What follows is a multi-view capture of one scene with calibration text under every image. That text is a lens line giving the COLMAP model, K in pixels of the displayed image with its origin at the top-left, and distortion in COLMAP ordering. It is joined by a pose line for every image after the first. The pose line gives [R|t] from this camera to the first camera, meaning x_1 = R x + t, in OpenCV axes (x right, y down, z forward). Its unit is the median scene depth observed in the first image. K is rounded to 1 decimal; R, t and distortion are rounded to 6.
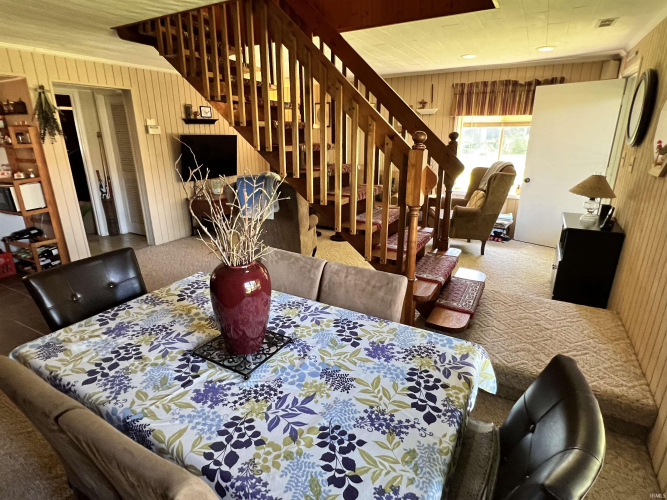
lens RADIAL K [[365.5, 0, 331.4], [0, 365.5, 252.7], [0, 0, 1]] dist [0.000124, -0.000651]
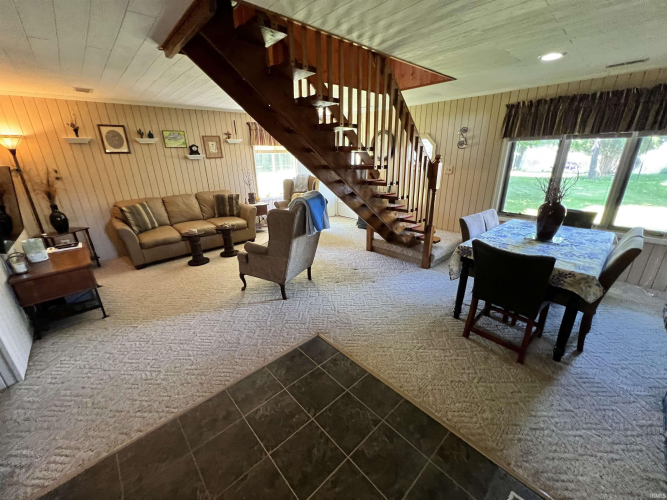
lens RADIAL K [[266.6, 0, 332.9], [0, 266.6, 249.7], [0, 0, 1]] dist [-0.000867, 0.000056]
pose [[0.314905, -0.319331, 0.893791, -0.806024], [0.309451, 0.924787, 0.221378, -0.181255], [-0.897260, 0.206872, 0.390037, 0.545764]]
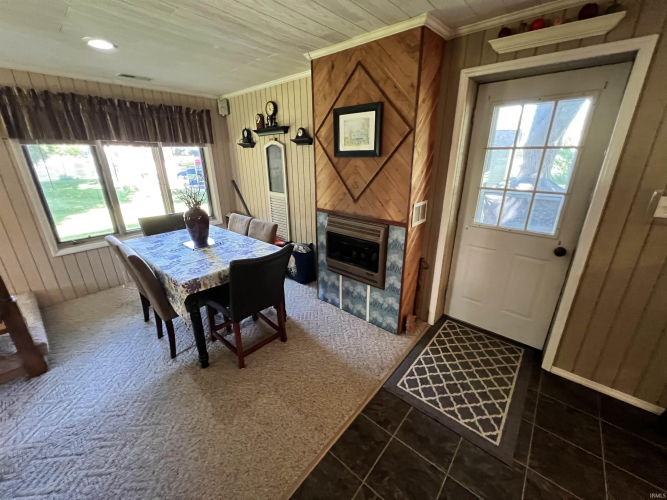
lens RADIAL K [[268.9, 0, 331.2], [0, 268.9, 248.8], [0, 0, 1]] dist [0.000427, 0.000129]
pose [[-0.979374, -0.053530, 0.194839, -0.509393], [0.075913, 0.796151, 0.600317, -0.264155], [-0.187256, 0.602726, -0.775666, 0.784571]]
